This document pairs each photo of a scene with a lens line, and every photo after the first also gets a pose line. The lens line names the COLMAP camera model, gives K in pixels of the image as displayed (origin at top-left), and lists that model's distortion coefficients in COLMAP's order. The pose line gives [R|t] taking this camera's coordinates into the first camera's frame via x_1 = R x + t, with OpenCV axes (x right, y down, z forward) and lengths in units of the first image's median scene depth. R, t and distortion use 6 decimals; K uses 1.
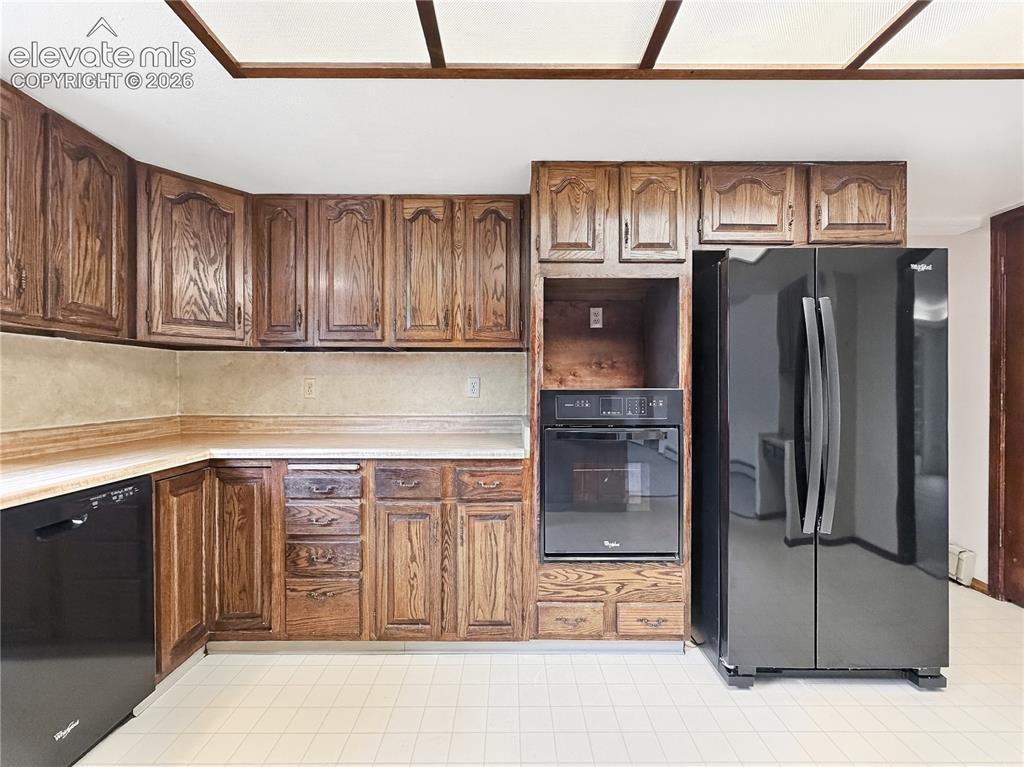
lens RADIAL K [[413.6, 0, 502.6], [0, 413.6, 392.8], [0, 0, 1]] dist [-0.001662, 0.001334]
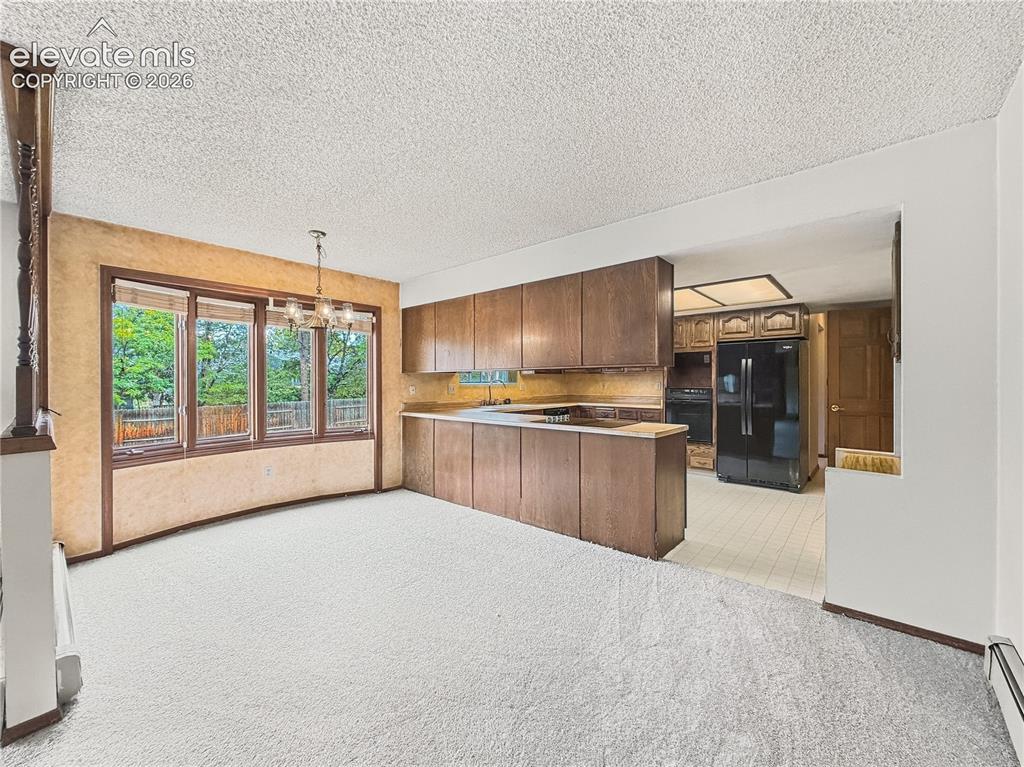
lens RADIAL K [[413.6, 0, 506.7], [0, 413.6, 380.9], [0, 0, 1]] dist [-0.001662, 0.001334]
pose [[0.753670, -0.004990, -0.657235, 1.267020], [0.002021, 0.999984, -0.005274, -0.045342], [0.657250, 0.002647, 0.753668, -2.240047]]
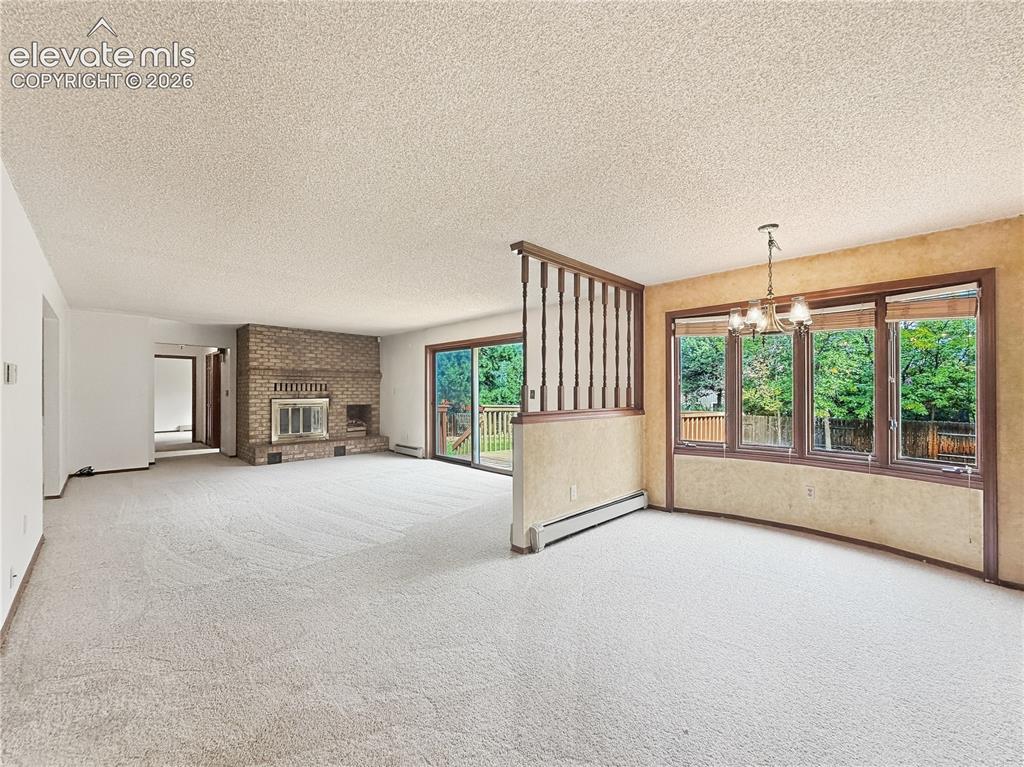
lens RADIAL K [[413.6, 0, 510.1], [0, 413.6, 389.0], [0, 0, 1]] dist [-0.001662, 0.001334]
pose [[-0.708208, -0.007558, -0.705963, 1.311496], [-0.008138, 0.999964, -0.002542, -0.058326], [0.705956, 0.003945, -0.708244, -0.965075]]
